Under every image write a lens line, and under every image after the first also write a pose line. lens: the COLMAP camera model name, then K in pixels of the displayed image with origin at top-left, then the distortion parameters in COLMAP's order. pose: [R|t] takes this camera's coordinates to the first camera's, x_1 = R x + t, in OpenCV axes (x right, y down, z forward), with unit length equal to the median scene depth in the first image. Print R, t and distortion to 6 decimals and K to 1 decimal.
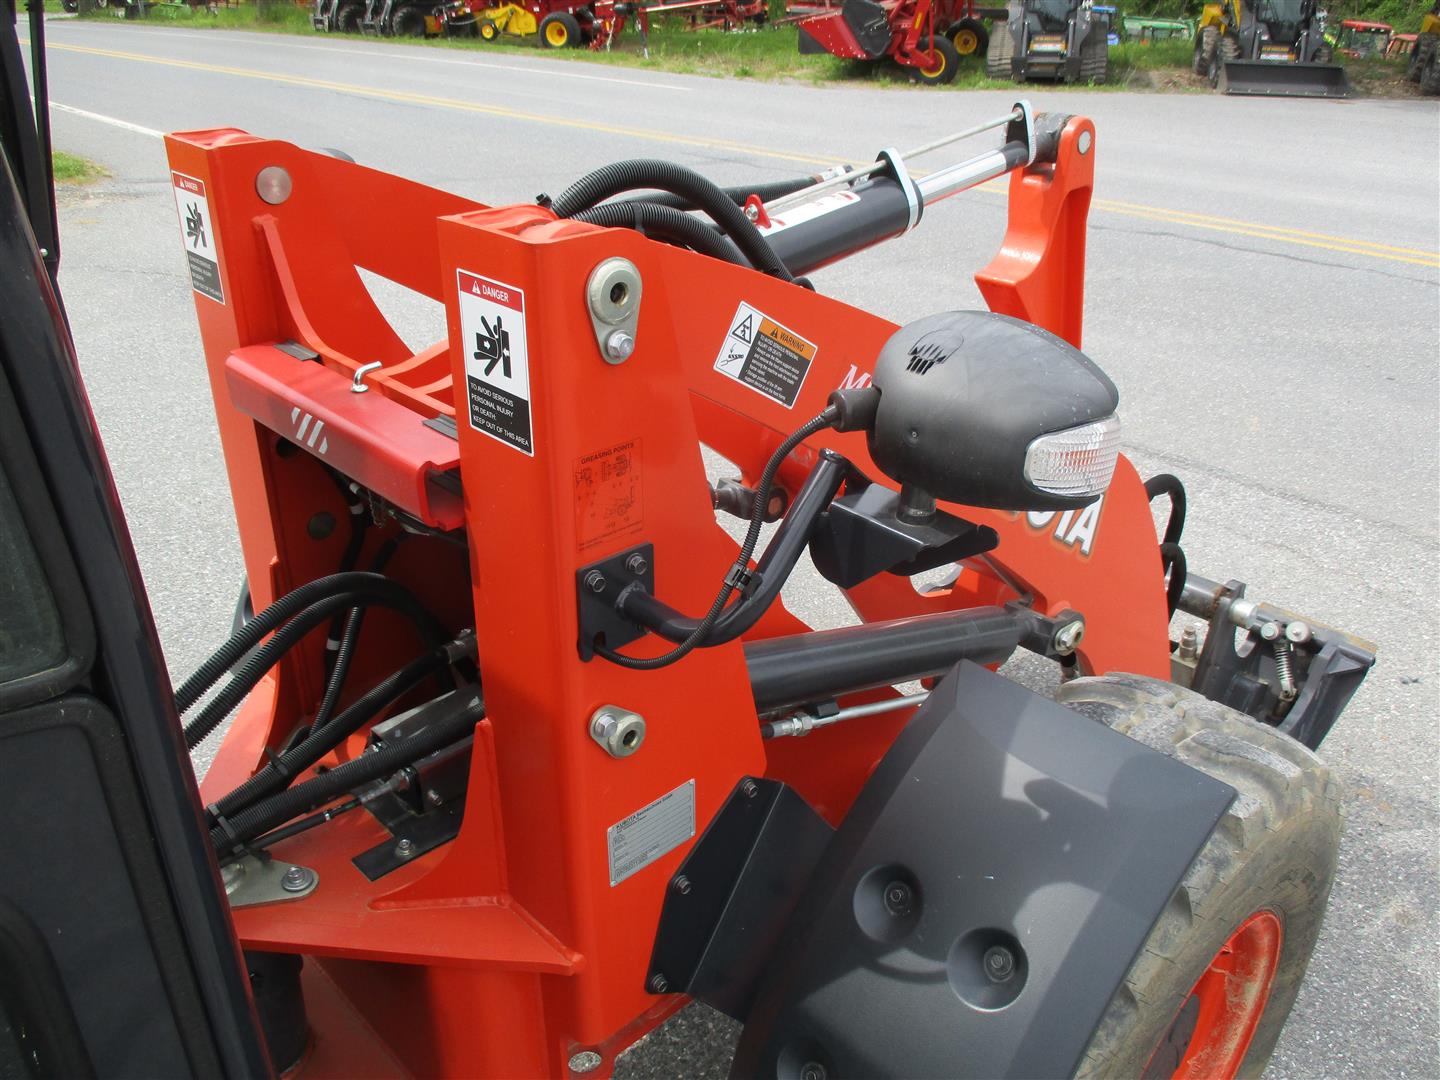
lens RADIAL K [[1202.7, 0, 739.0], [0, 1202.7, 534.2], [0, 0, 1]] dist [-0.029401, 0.009553]
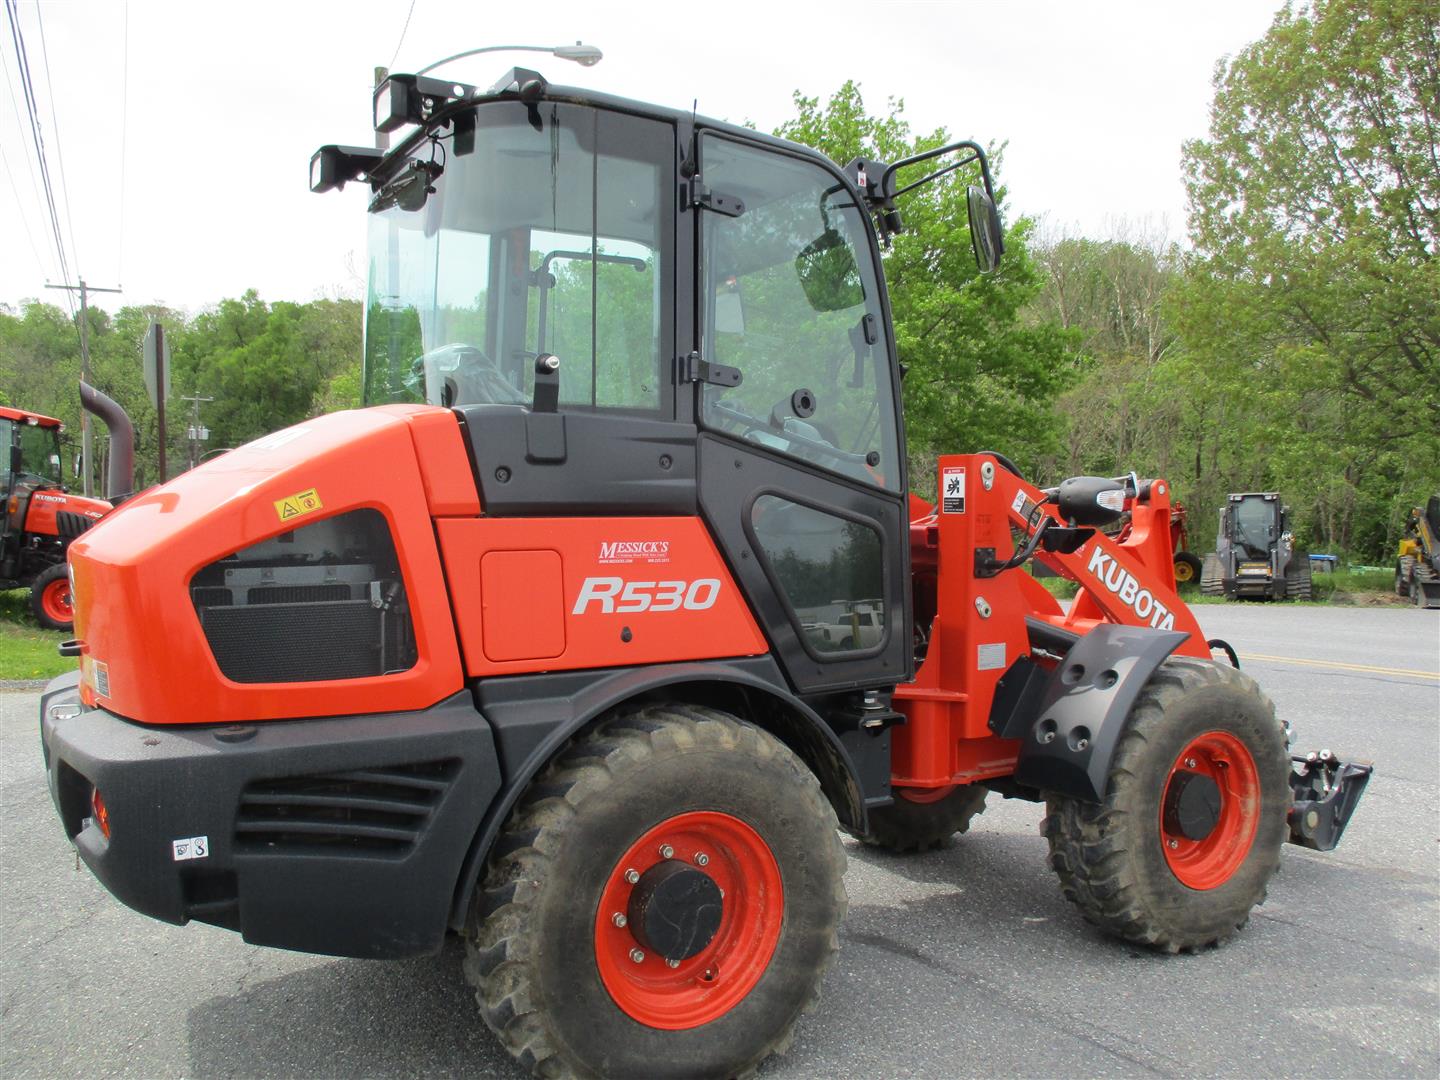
lens RADIAL K [[1202.7, 0, 739.0], [0, 1202.7, 534.2], [0, 0, 1]] dist [-0.029401, 0.009553]
pose [[0.981133, -0.005081, -0.193267, -0.007804], [-0.078561, 0.902924, -0.422560, 0.090722], [0.176652, 0.429771, 0.885489, -0.133191]]
